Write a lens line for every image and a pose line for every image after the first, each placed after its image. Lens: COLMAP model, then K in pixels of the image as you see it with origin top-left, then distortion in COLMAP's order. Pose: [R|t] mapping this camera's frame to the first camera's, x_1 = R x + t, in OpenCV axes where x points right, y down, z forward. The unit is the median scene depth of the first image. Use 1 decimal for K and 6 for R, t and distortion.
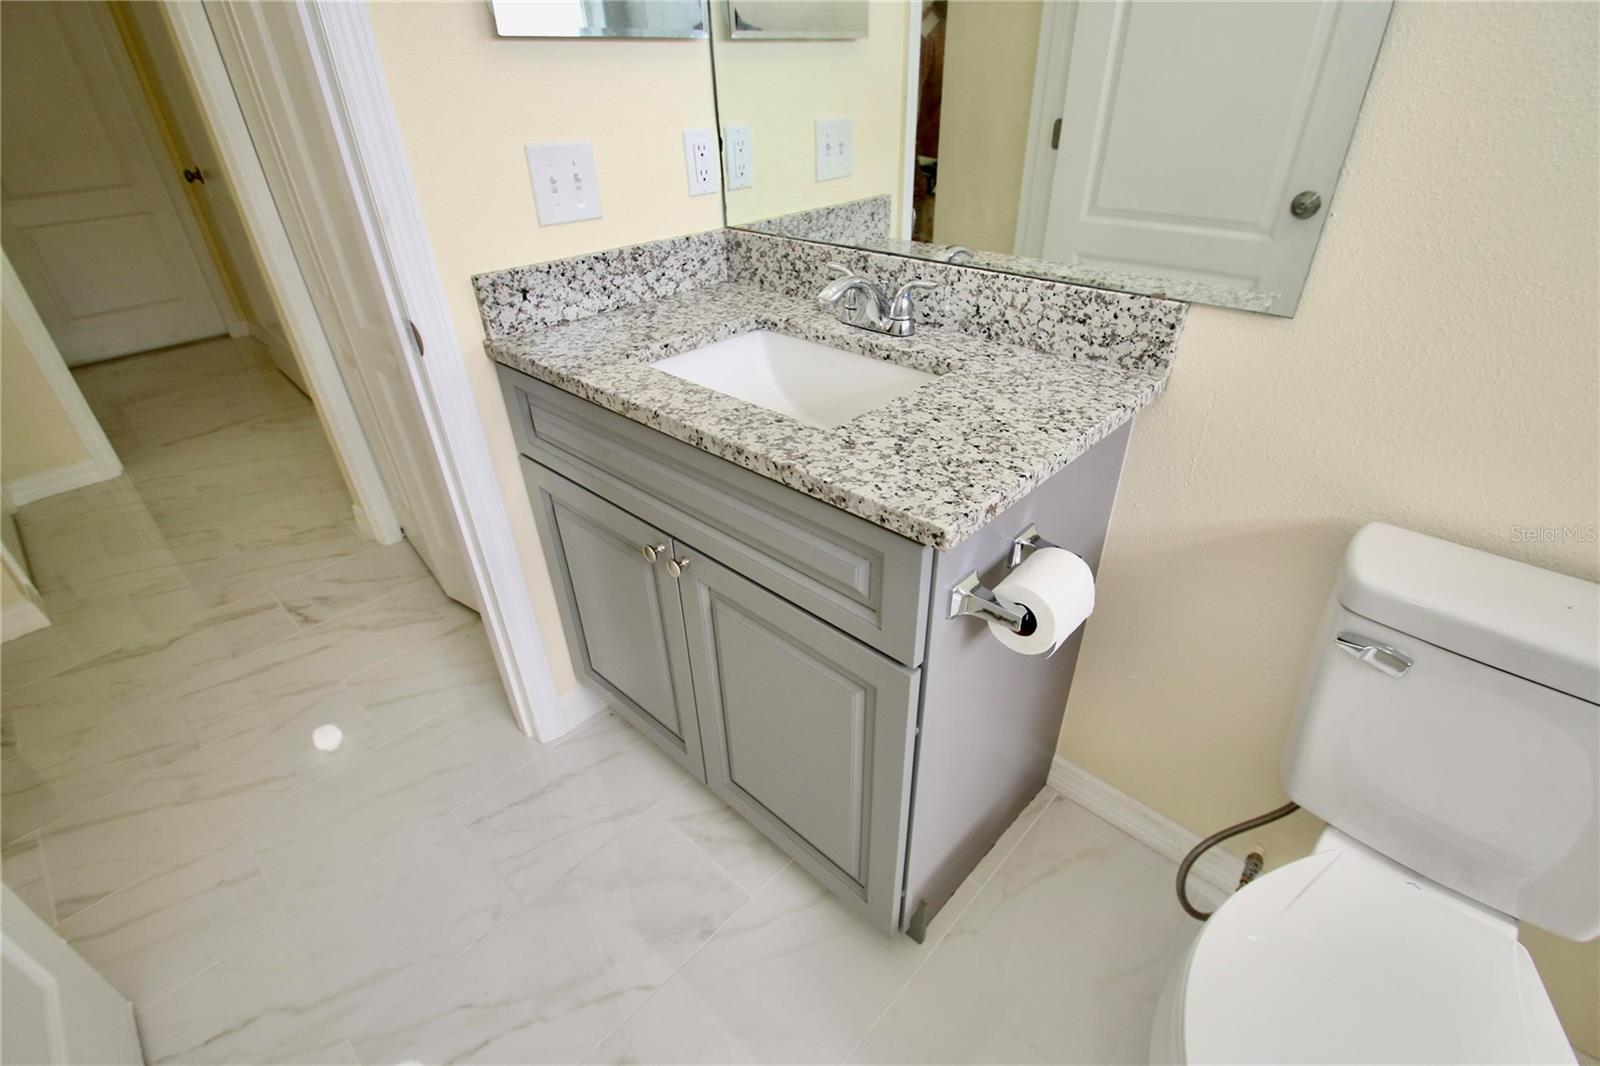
lens RADIAL K [[738.7, 0, 812.9], [0, 738.7, 543.5], [0, 0, 1]] dist [0.009010, -0.015112]
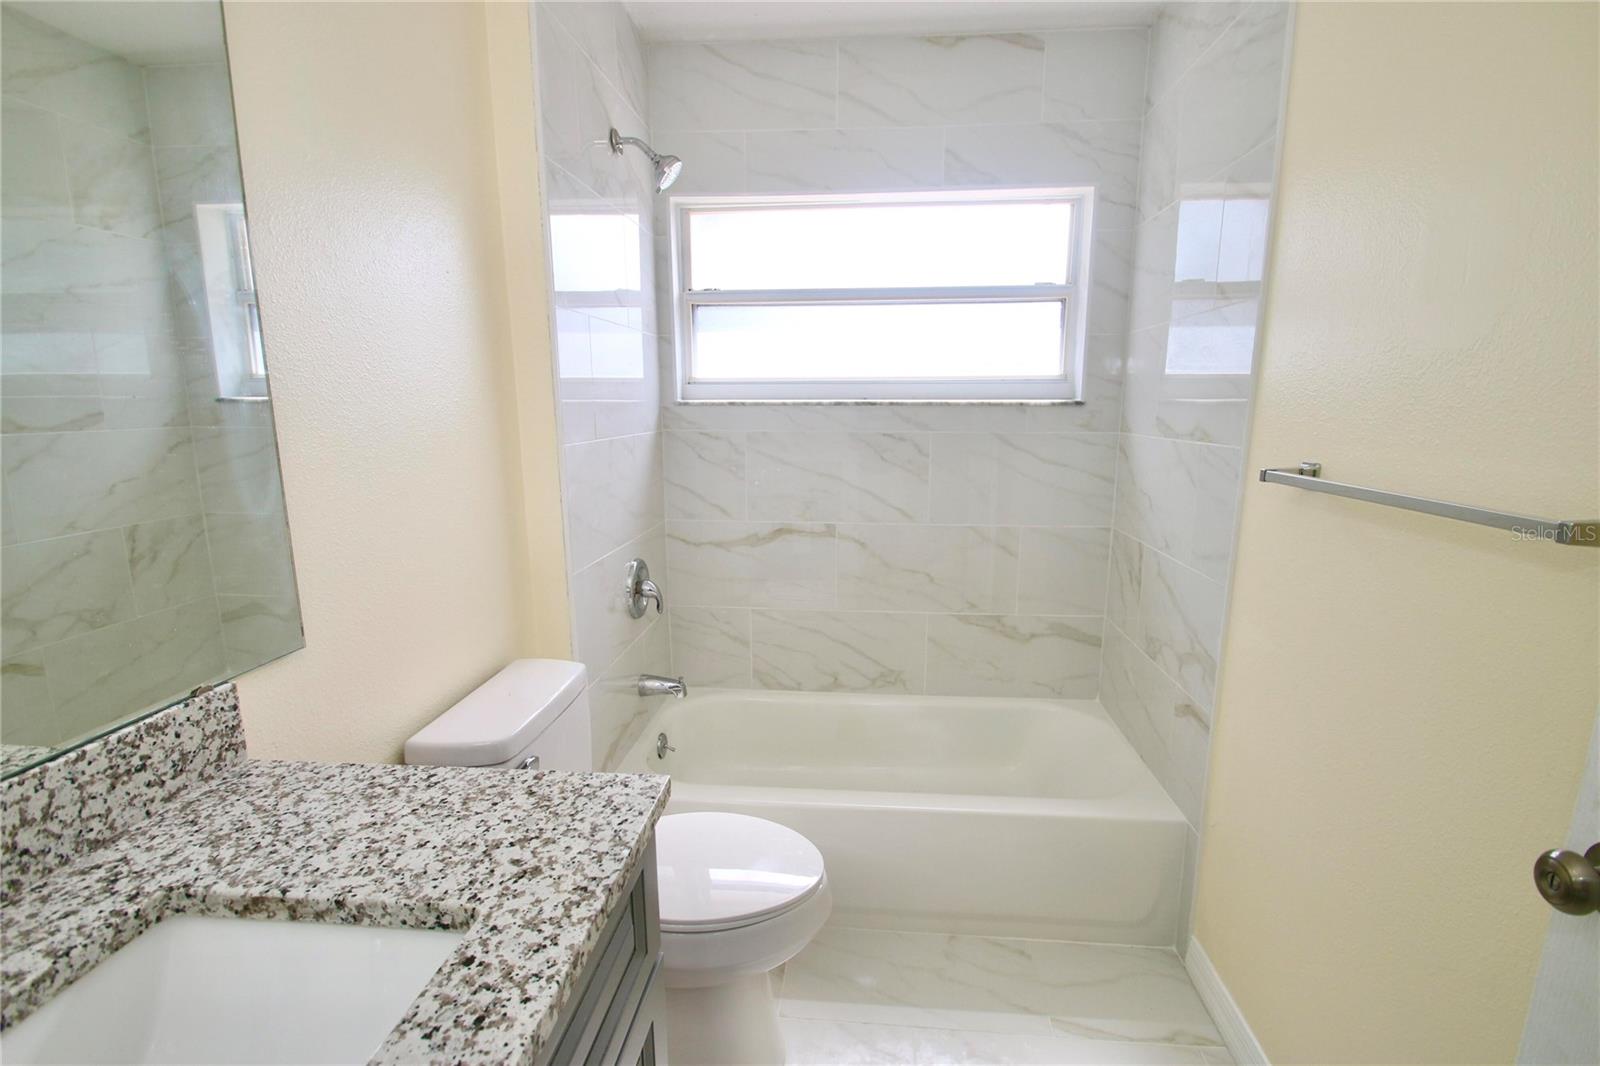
lens RADIAL K [[738.7, 0, 814.2], [0, 738.7, 548.3], [0, 0, 1]] dist [0.009010, -0.015112]
pose [[-0.615678, -0.134080, 0.776507, -0.585830], [0.436742, 0.762156, 0.477886, -0.530876], [-0.655895, 0.633357, -0.410684, 0.739868]]
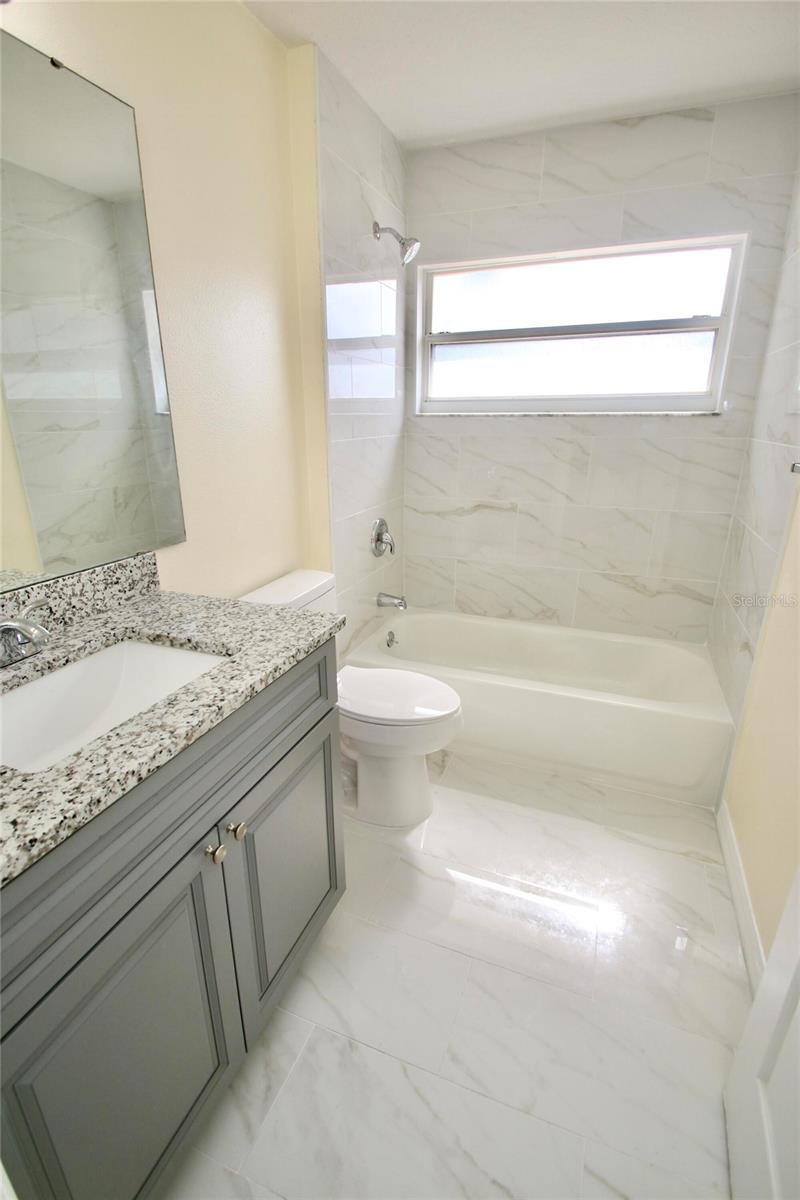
lens RADIAL K [[554.0, 0, 389.6], [0, 554.0, 610.9], [0, 0, 1]] dist [0.009010, -0.015112]
pose [[-0.353842, -0.290421, 0.889073, -0.960308], [0.512993, 0.734572, 0.444119, -0.496466], [-0.782070, 0.613236, -0.110938, 0.719110]]
